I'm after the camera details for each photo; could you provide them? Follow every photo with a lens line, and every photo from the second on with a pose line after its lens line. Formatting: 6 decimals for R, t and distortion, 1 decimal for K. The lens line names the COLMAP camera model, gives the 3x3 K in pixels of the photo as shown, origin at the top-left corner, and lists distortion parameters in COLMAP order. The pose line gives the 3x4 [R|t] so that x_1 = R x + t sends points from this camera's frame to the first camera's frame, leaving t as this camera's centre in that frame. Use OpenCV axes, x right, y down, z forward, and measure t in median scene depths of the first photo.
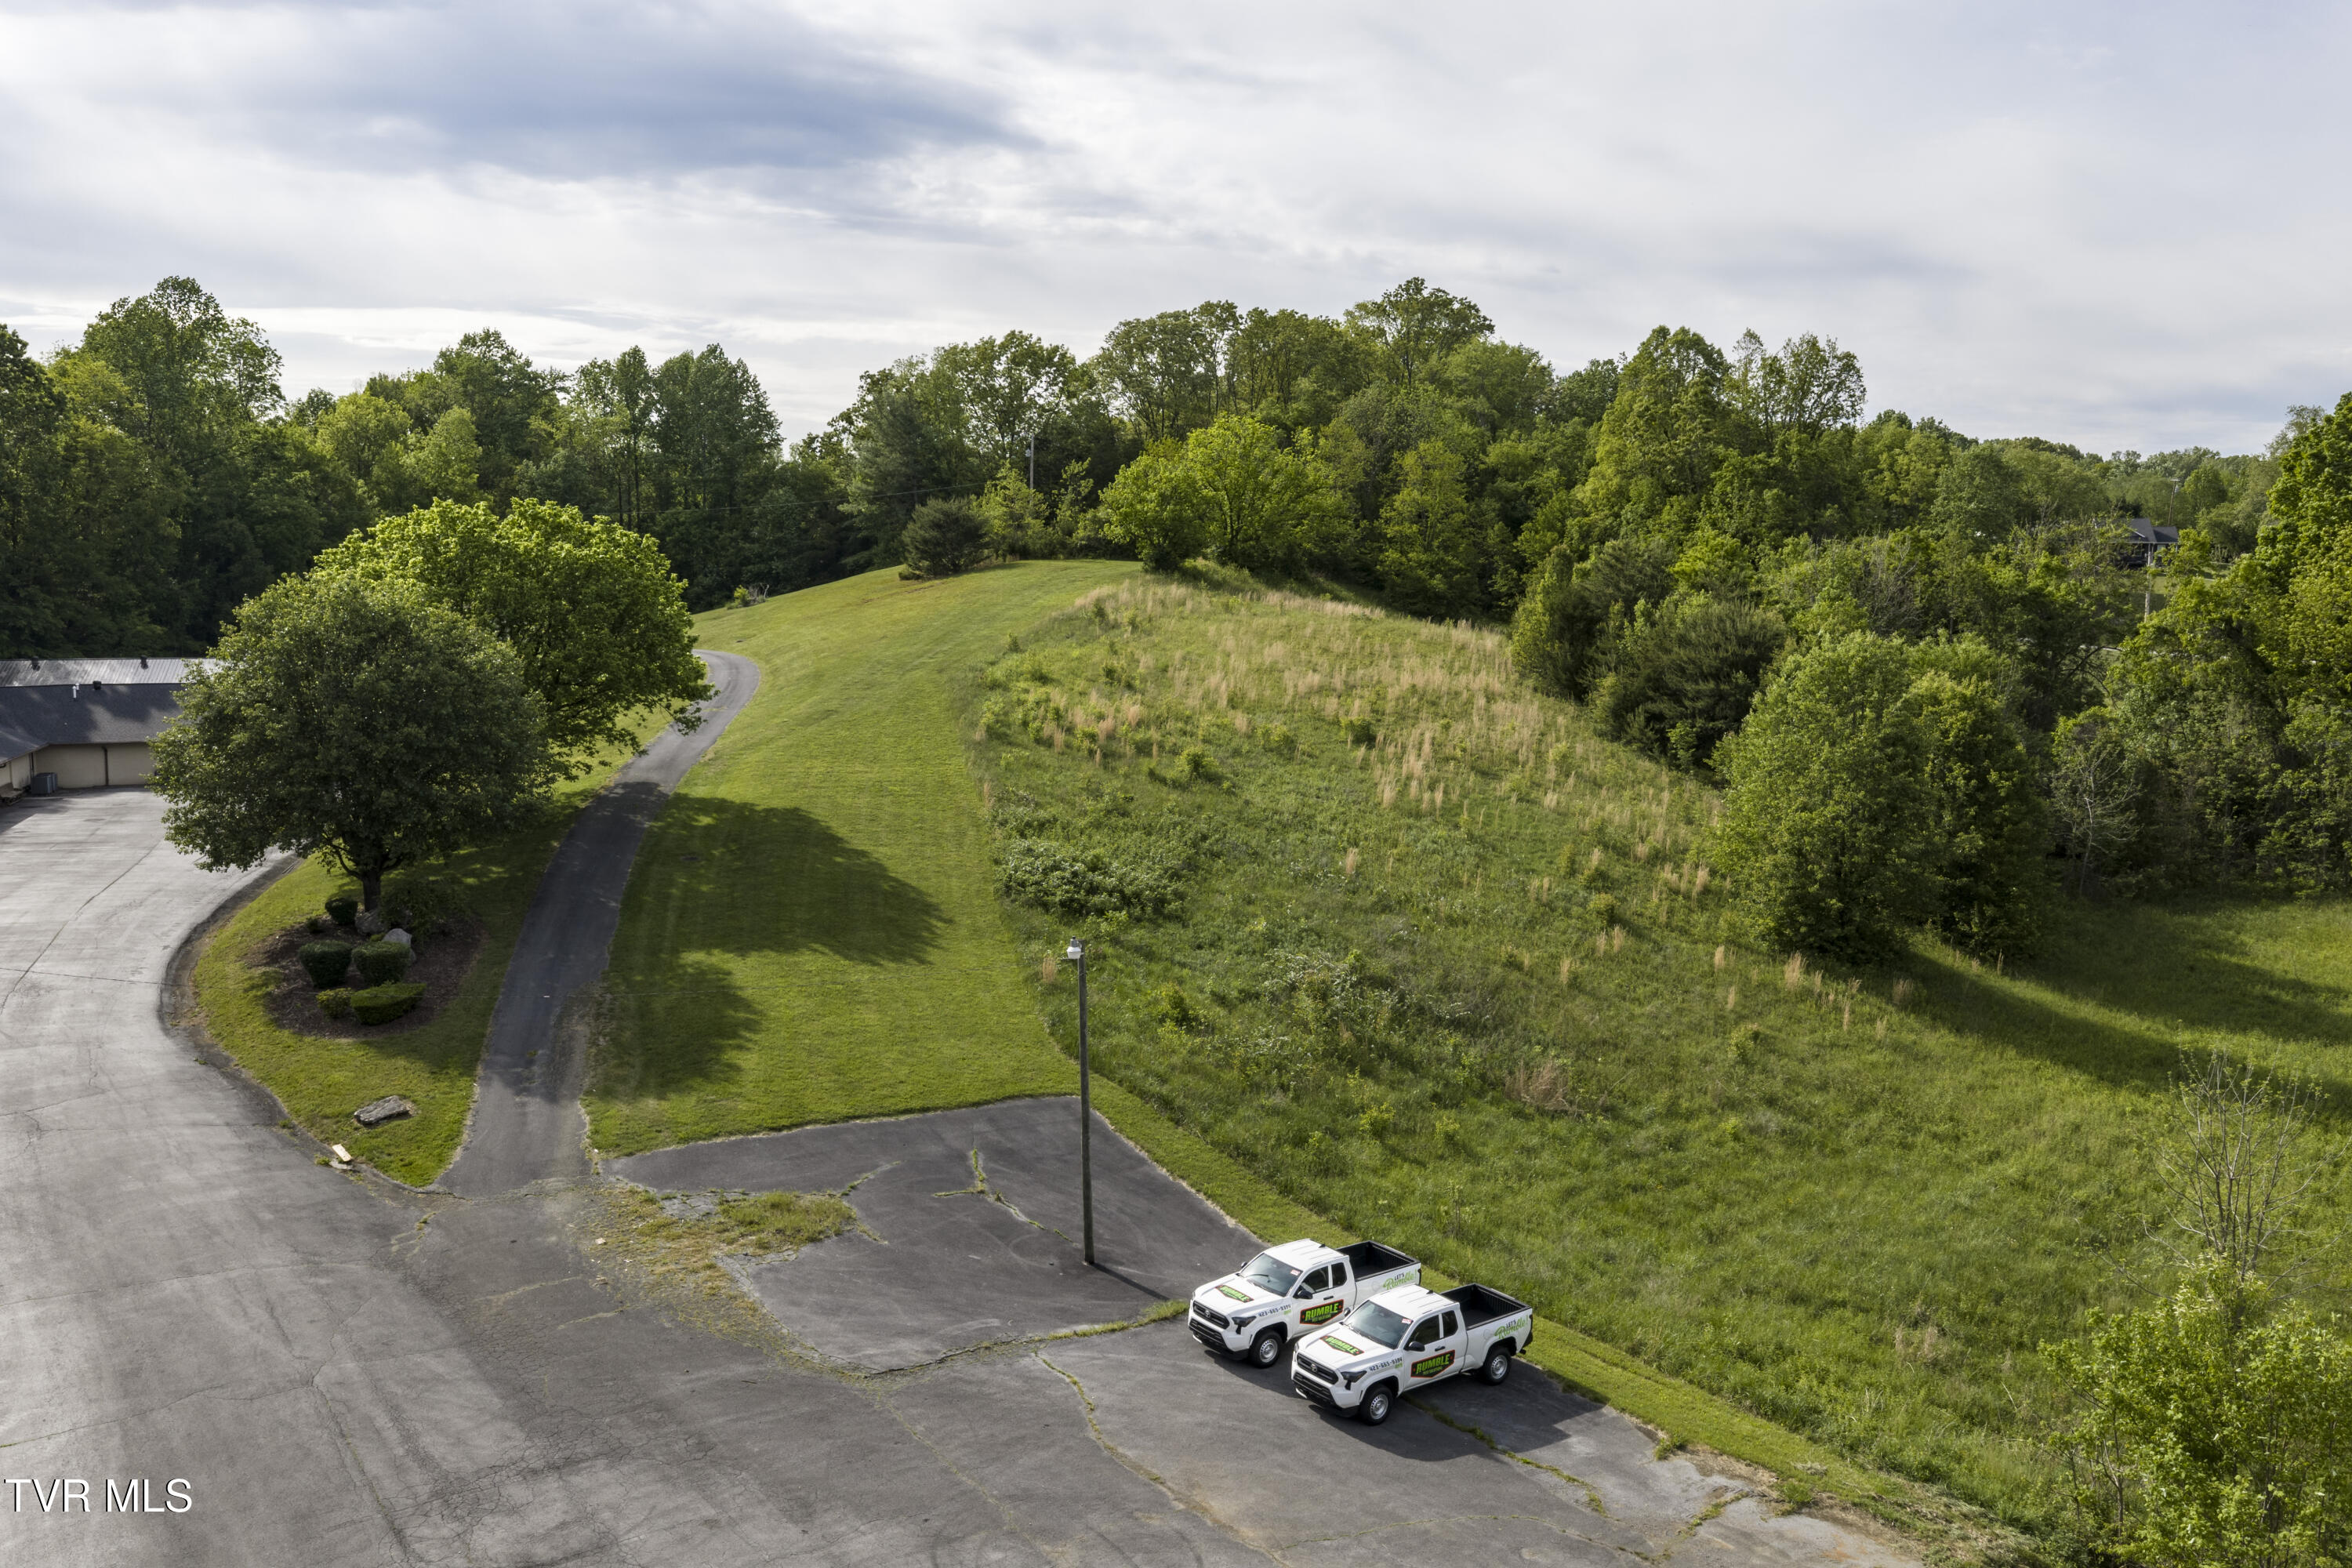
lens RADIAL K [[1944.0, 0, 1186.3], [0, 1944.0, 784.6], [0, 0, 1]] dist [0.018372, -0.027356]
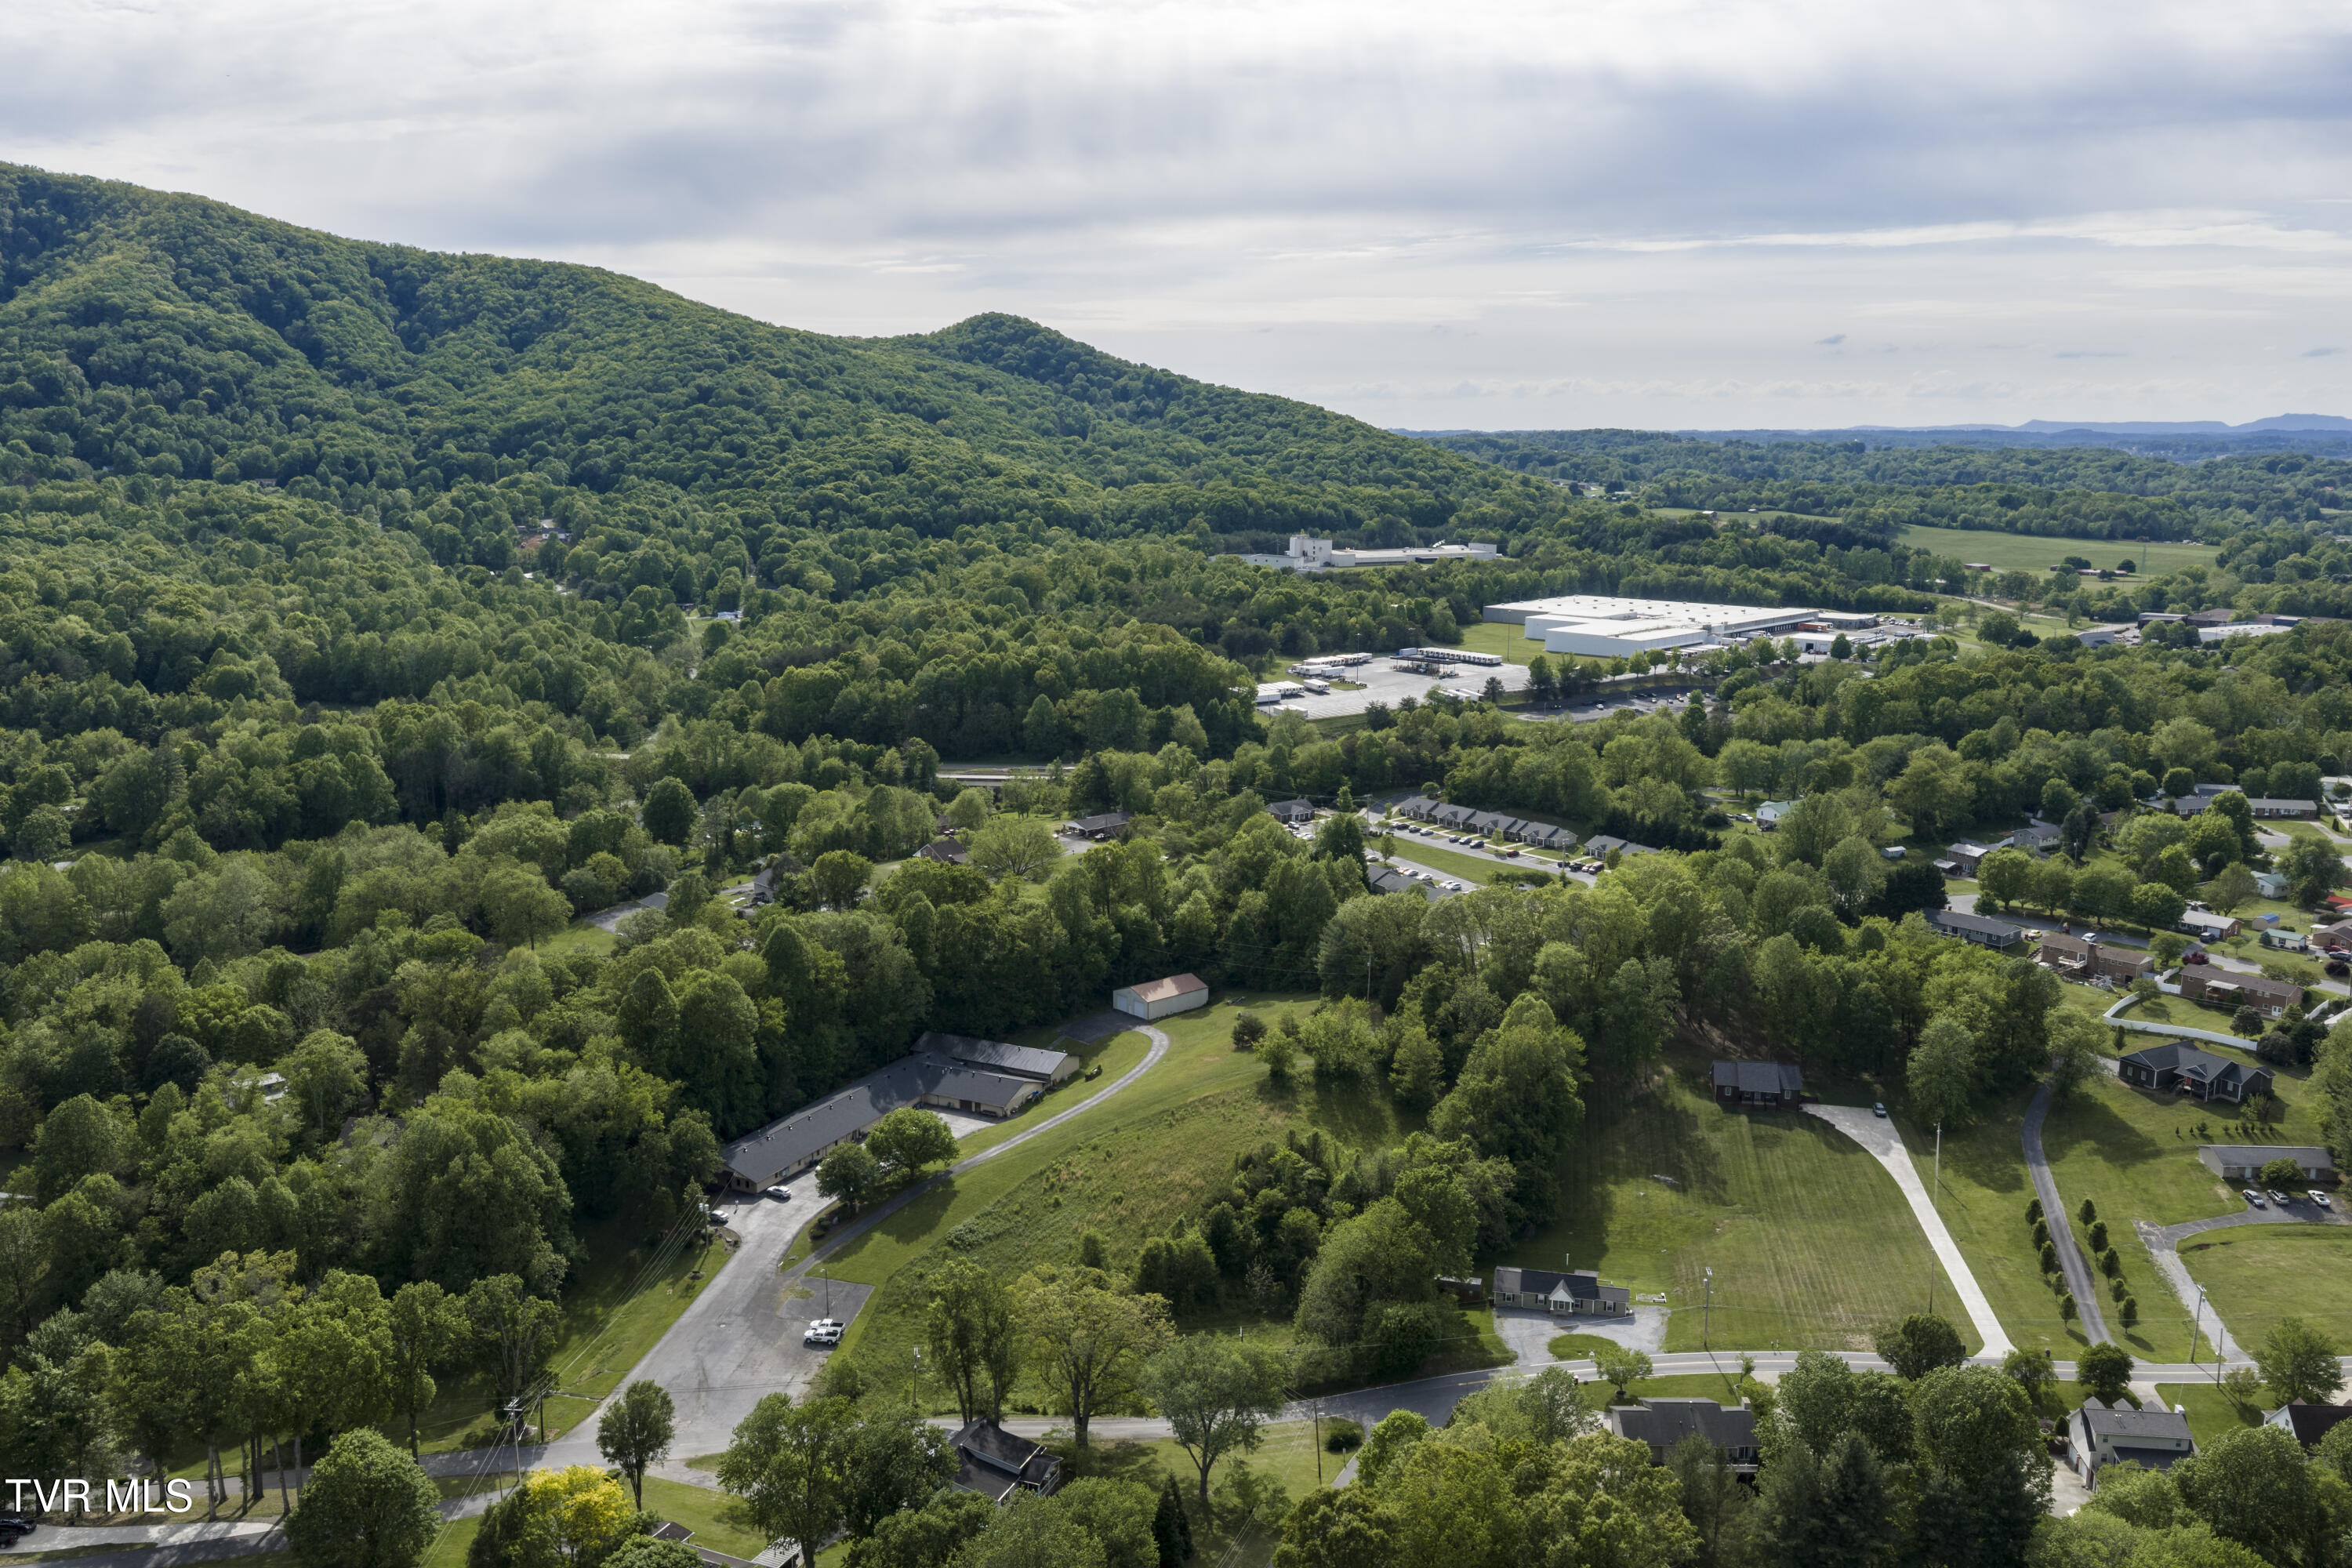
lens RADIAL K [[1944.0, 0, 1186.3], [0, 1944.0, 784.6], [0, 0, 1]] dist [0.018372, -0.027356]
pose [[0.698058, 0.126392, -0.704798, 2.033100], [-0.080480, 0.991910, 0.098170, -0.891099], [0.711504, -0.011806, 0.702583, -1.091732]]
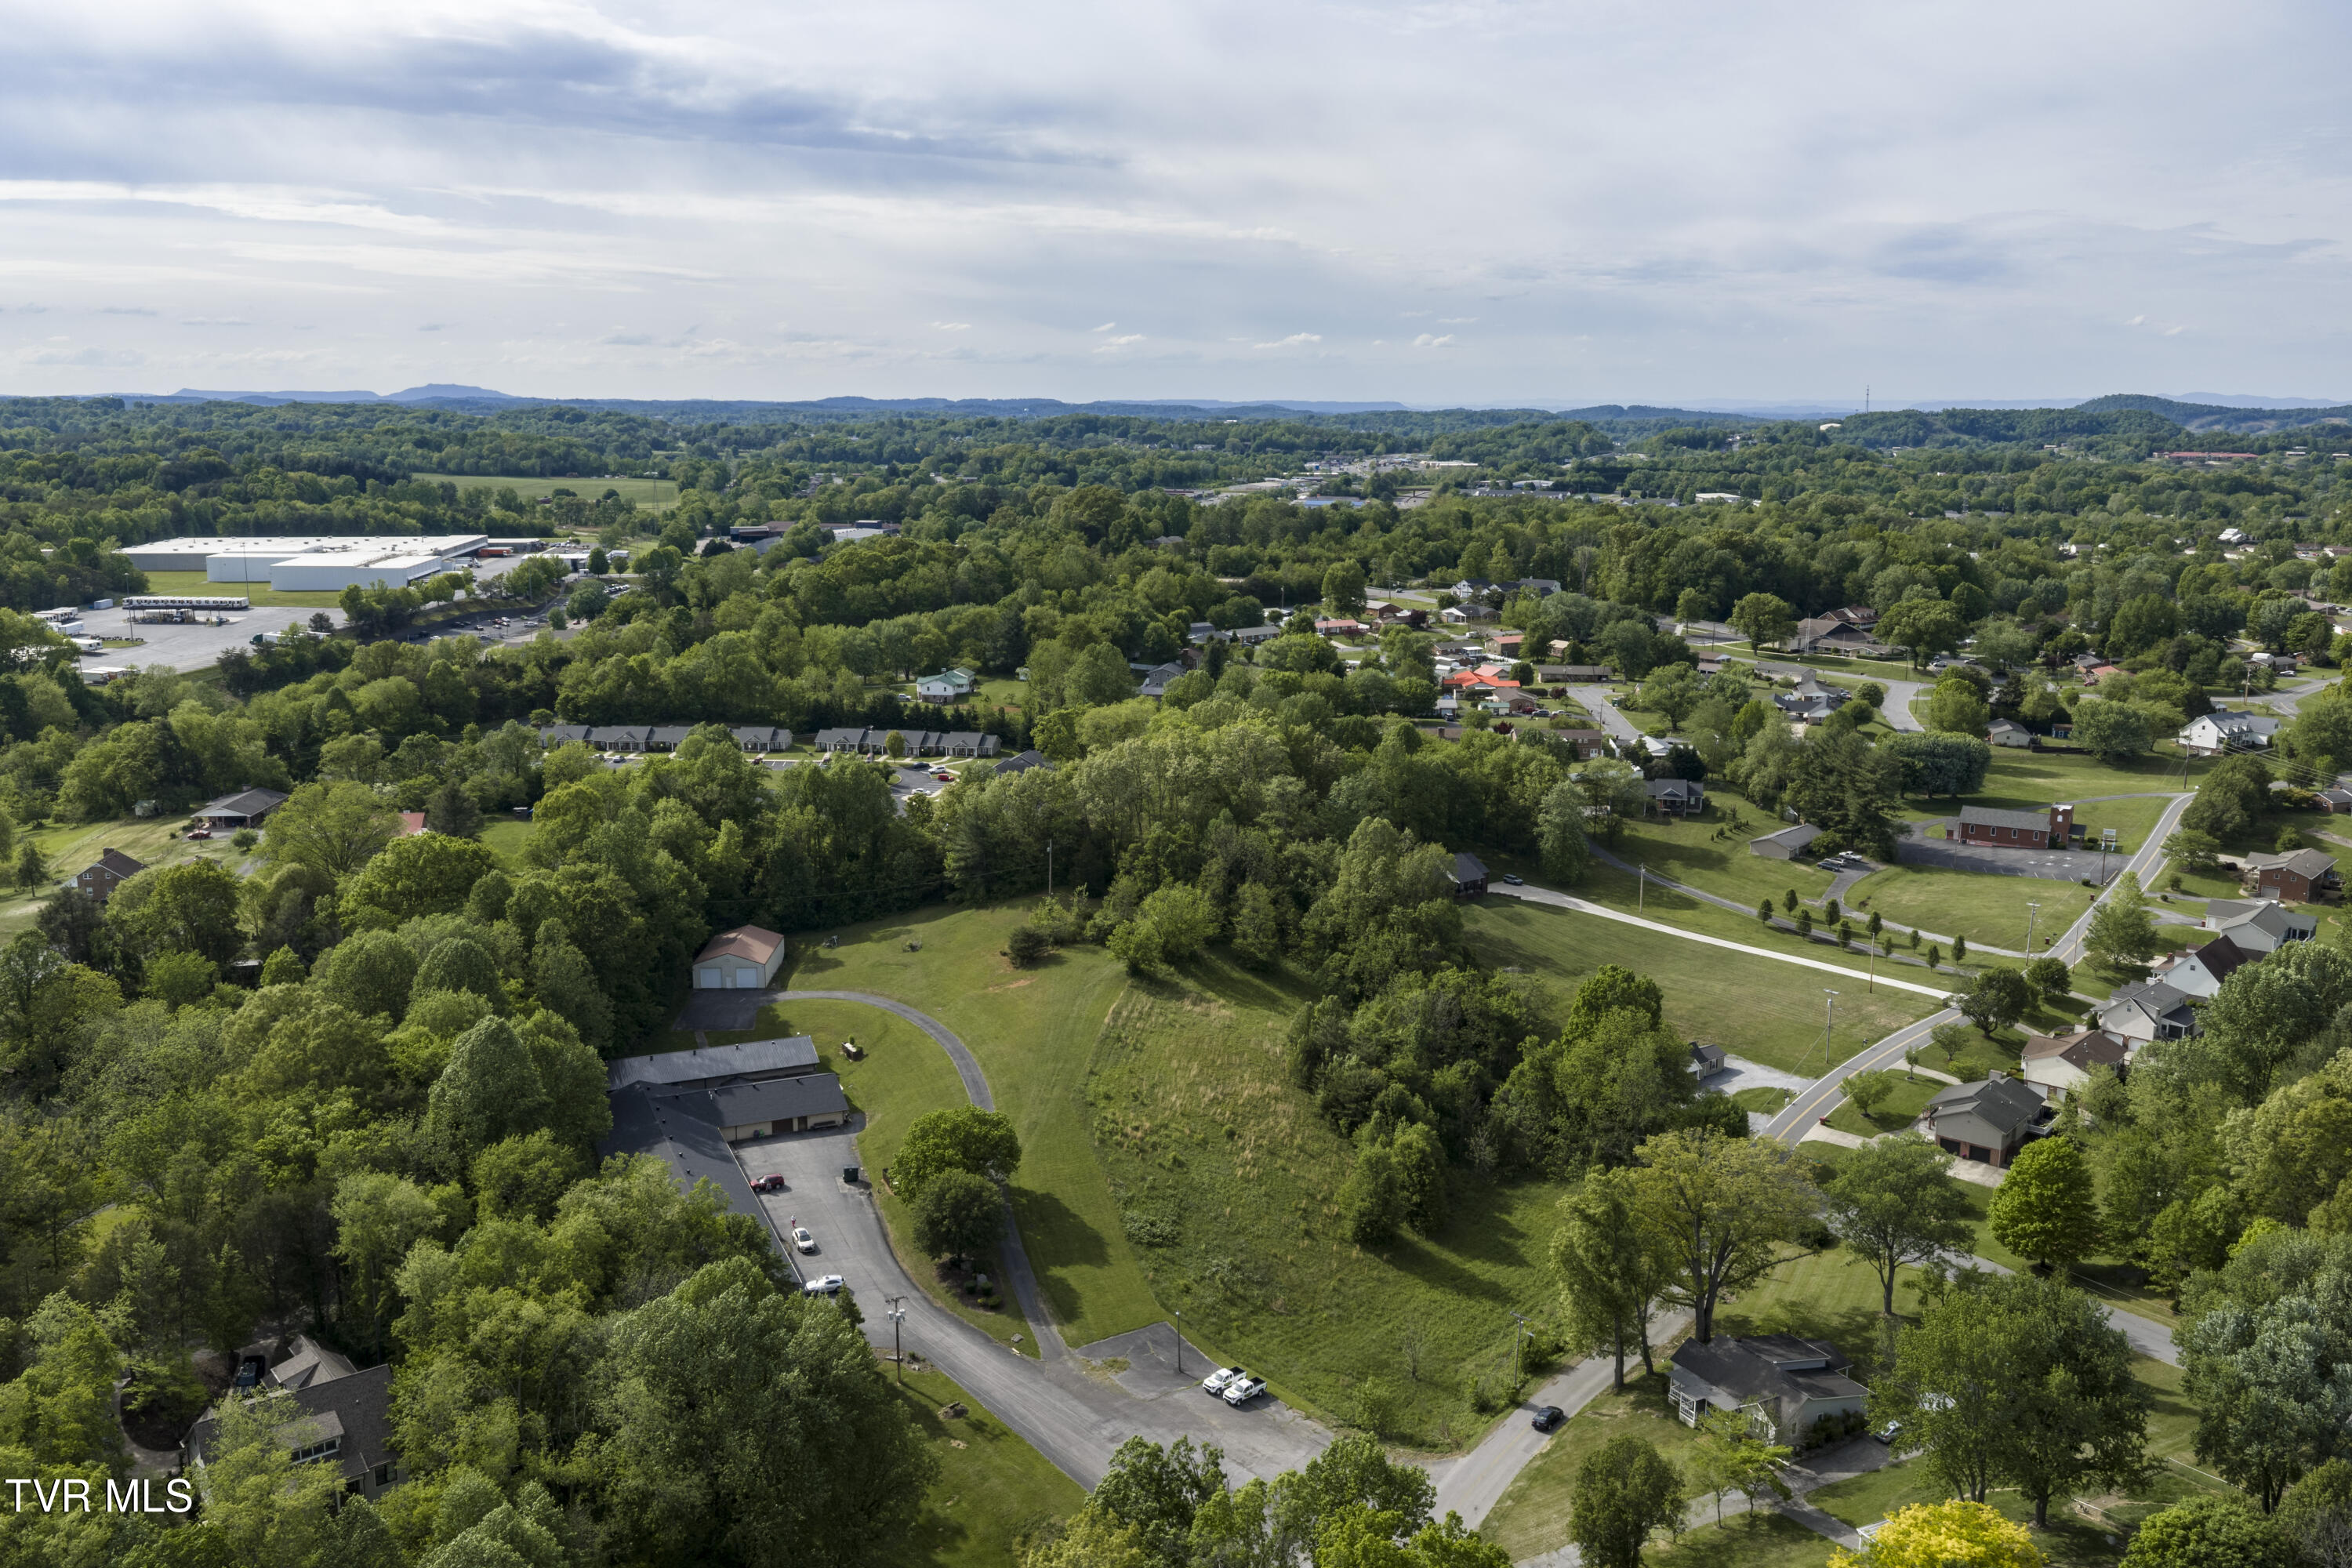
lens RADIAL K [[1952.5, 0, 1182.7], [0, 1952.5, 751.8], [0, 0, 1]] dist [0.003068, -0.003388]
pose [[0.997008, -0.015577, 0.075708, -0.144056], [0.010724, 0.997886, 0.064097, -0.600286], [-0.076547, -0.063093, 0.995068, -1.402122]]
